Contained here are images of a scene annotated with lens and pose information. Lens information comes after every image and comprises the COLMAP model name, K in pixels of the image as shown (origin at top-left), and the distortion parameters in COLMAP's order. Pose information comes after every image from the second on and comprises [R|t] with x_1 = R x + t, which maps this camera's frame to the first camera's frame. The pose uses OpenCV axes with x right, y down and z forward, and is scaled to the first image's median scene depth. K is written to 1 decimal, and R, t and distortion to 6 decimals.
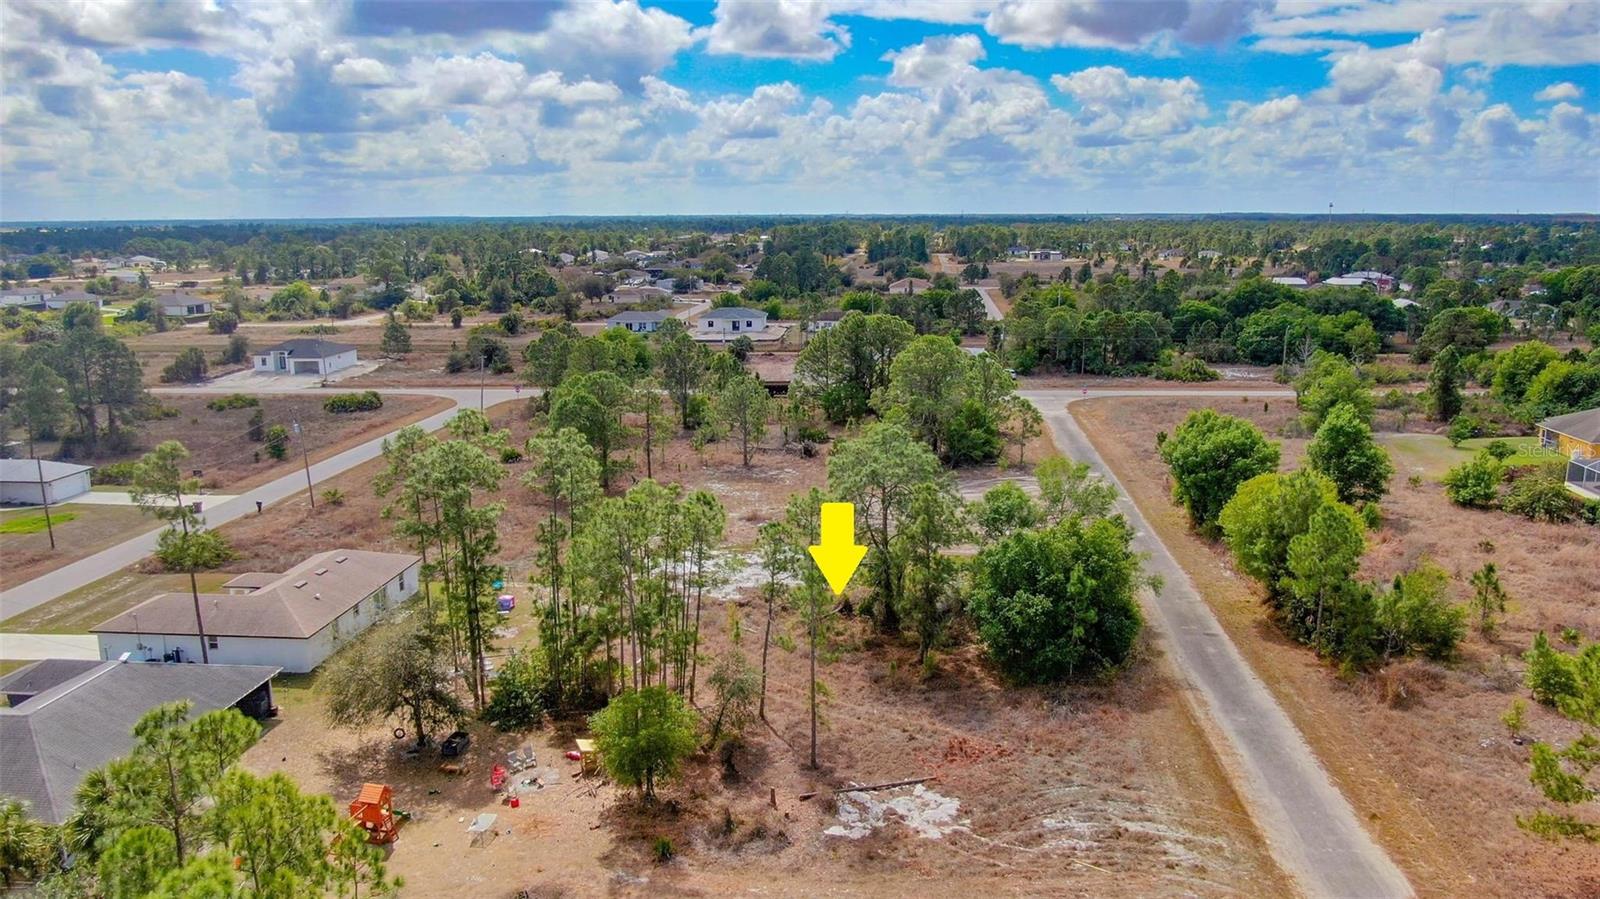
lens RADIAL K [[1188.5, 0, 803.8], [0, 1188.5, 459.2], [0, 0, 1]] dist [-0.011864, -0.003725]
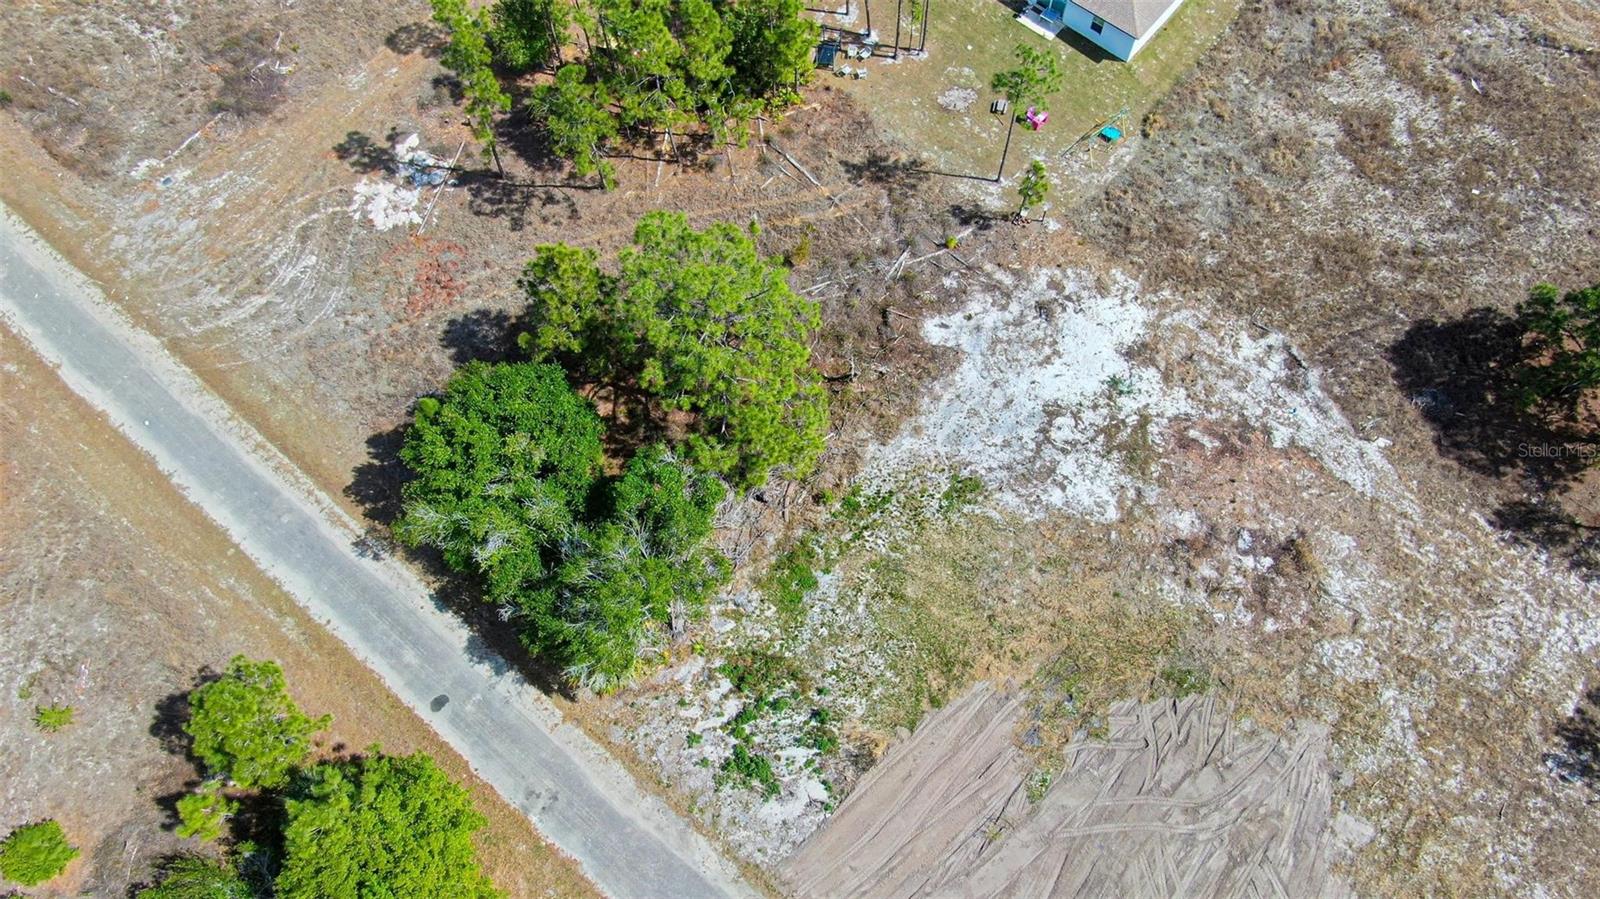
lens RADIAL K [[1160.5, 0, 788.6], [0, 1160.5, 457.6], [0, 0, 1]] dist [-0.022012, 0.013625]
pose [[-0.566079, 0.761002, -0.316907, 0.323396], [-0.158833, 0.276541, 0.947785, -0.614090], [0.808905, 0.586857, -0.035672, 1.085975]]
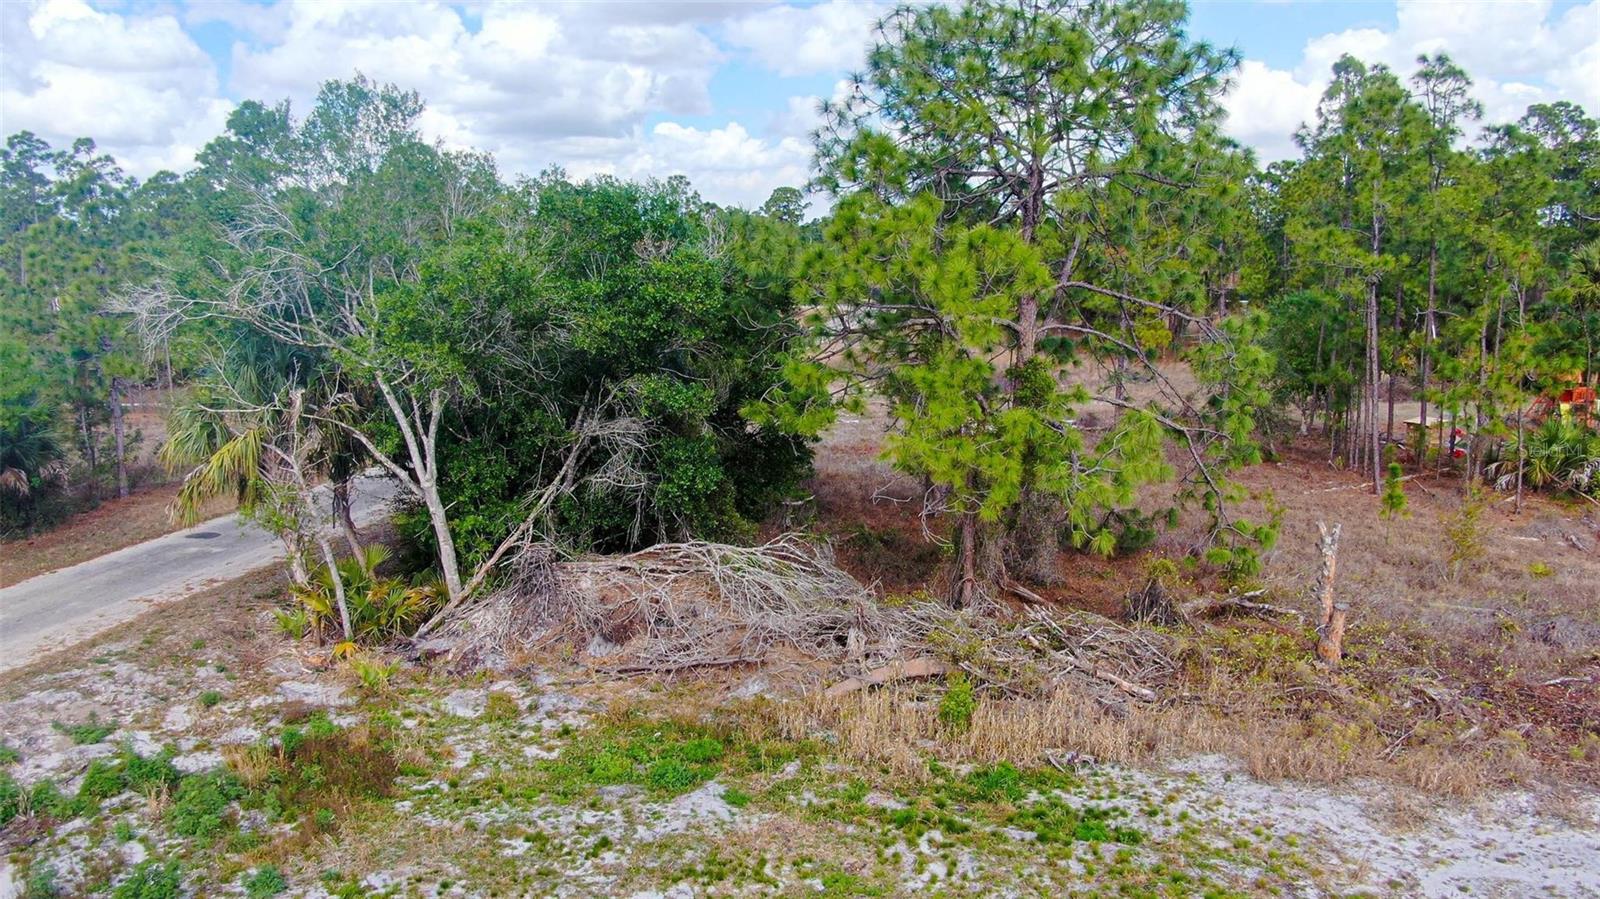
lens RADIAL K [[1160.5, 0, 802.6], [0, 1160.5, 452.0], [0, 0, 1]] dist [-0.022012, 0.013625]
pose [[-0.991798, -0.013529, 0.127100, 0.087445], [0.036209, 0.923910, 0.380892, -0.020253], [-0.122582, 0.382370, -0.915842, 1.292029]]
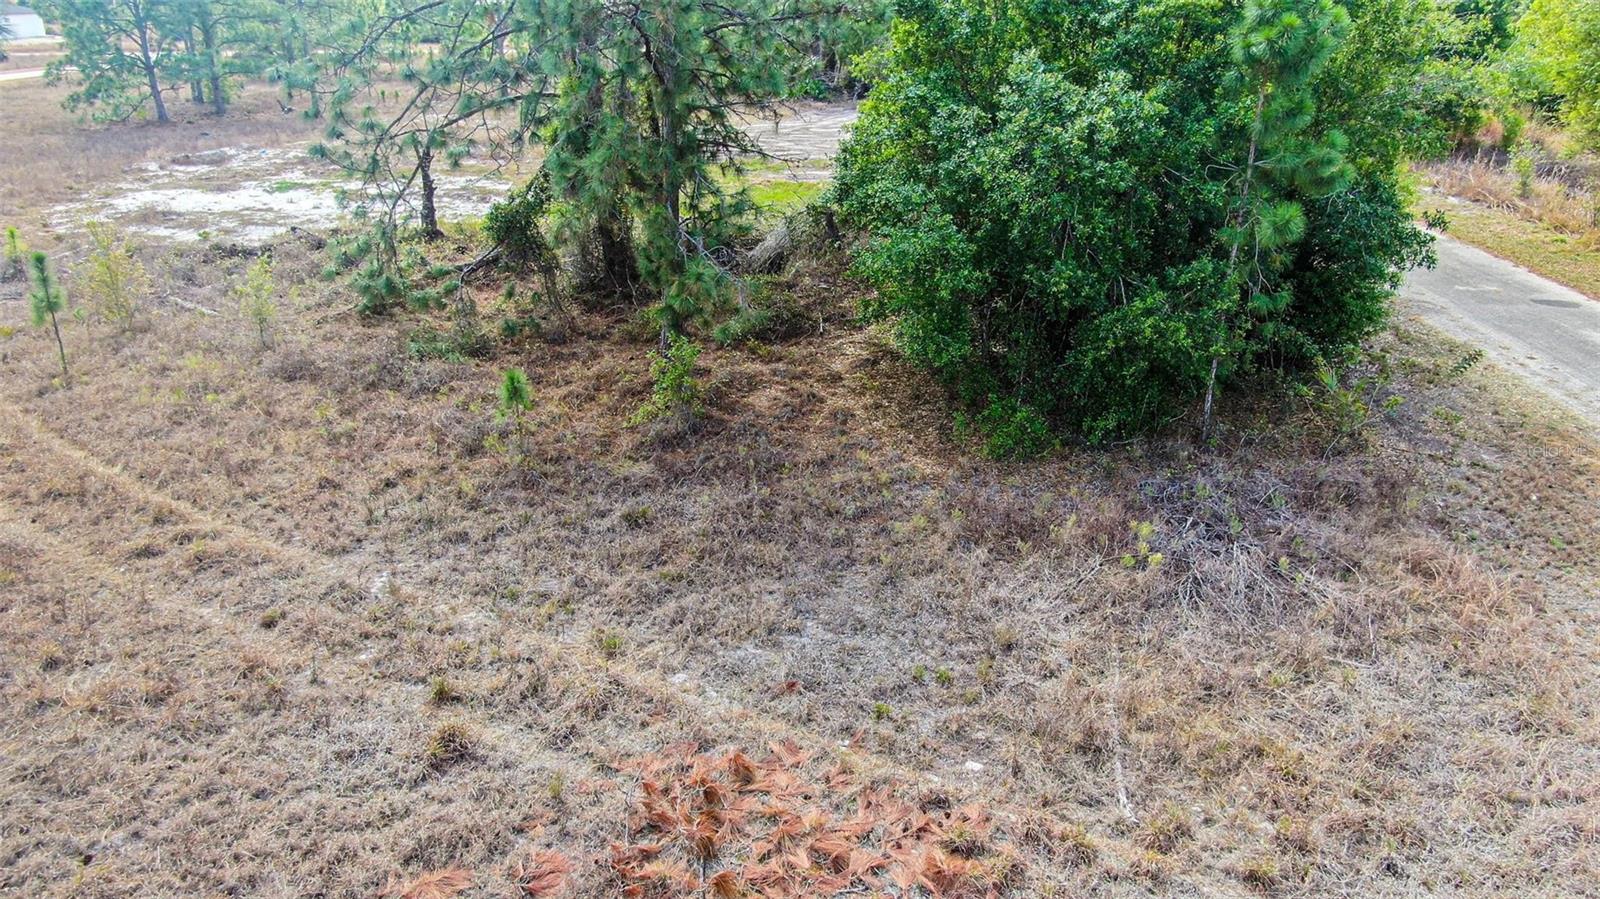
lens RADIAL K [[1160.5, 0, 801.7], [0, 1160.5, 456.2], [0, 0, 1]] dist [-0.022012, 0.013625]
pose [[0.998667, -0.018982, 0.048005, 0.107981], [0.009924, 0.983192, 0.182305, 0.126503], [-0.050659, -0.181585, 0.982070, 0.662510]]
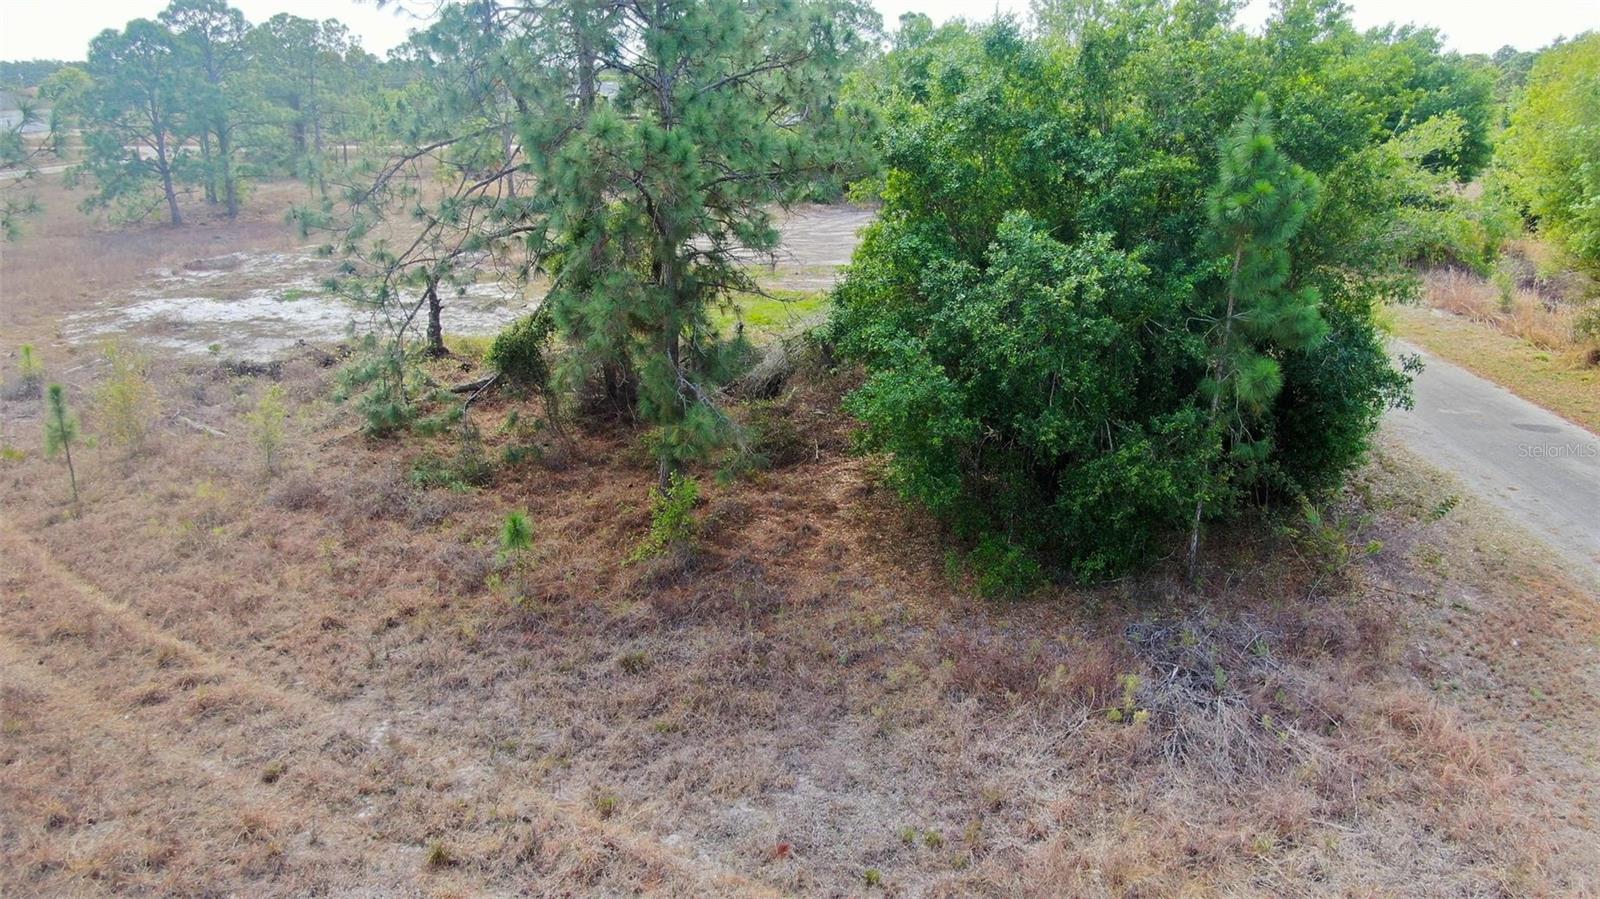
lens RADIAL K [[1160.5, 0, 802.0], [0, 1160.5, 455.3], [0, 0, 1]] dist [-0.022012, 0.013625]
pose [[0.998689, -0.012565, 0.049619, 0.108858], [0.006866, 0.993526, 0.113399, 0.114130], [-0.050722, -0.112910, 0.992310, 0.659059]]
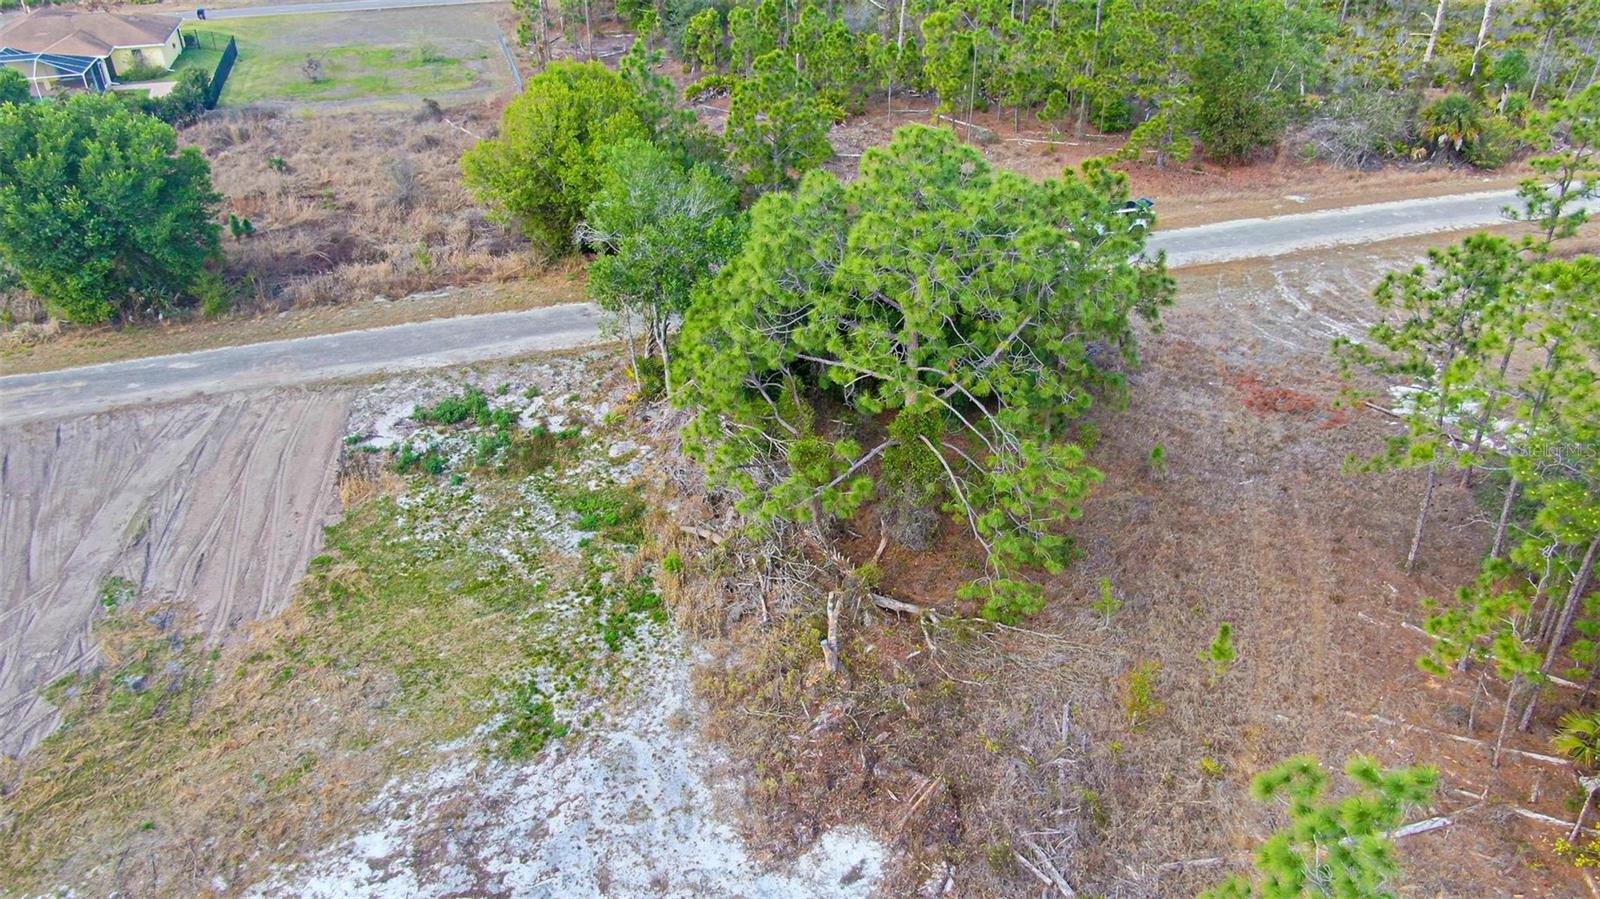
lens RADIAL K [[1160.5, 0, 802.6], [0, 1160.5, 450.5], [0, 0, 1]] dist [-0.022012, 0.013625]
pose [[-0.392760, -0.475621, 0.787098, -0.279239], [0.192761, 0.794287, 0.576152, -0.177283], [-0.899212, 0.378012, -0.220283, 1.132584]]
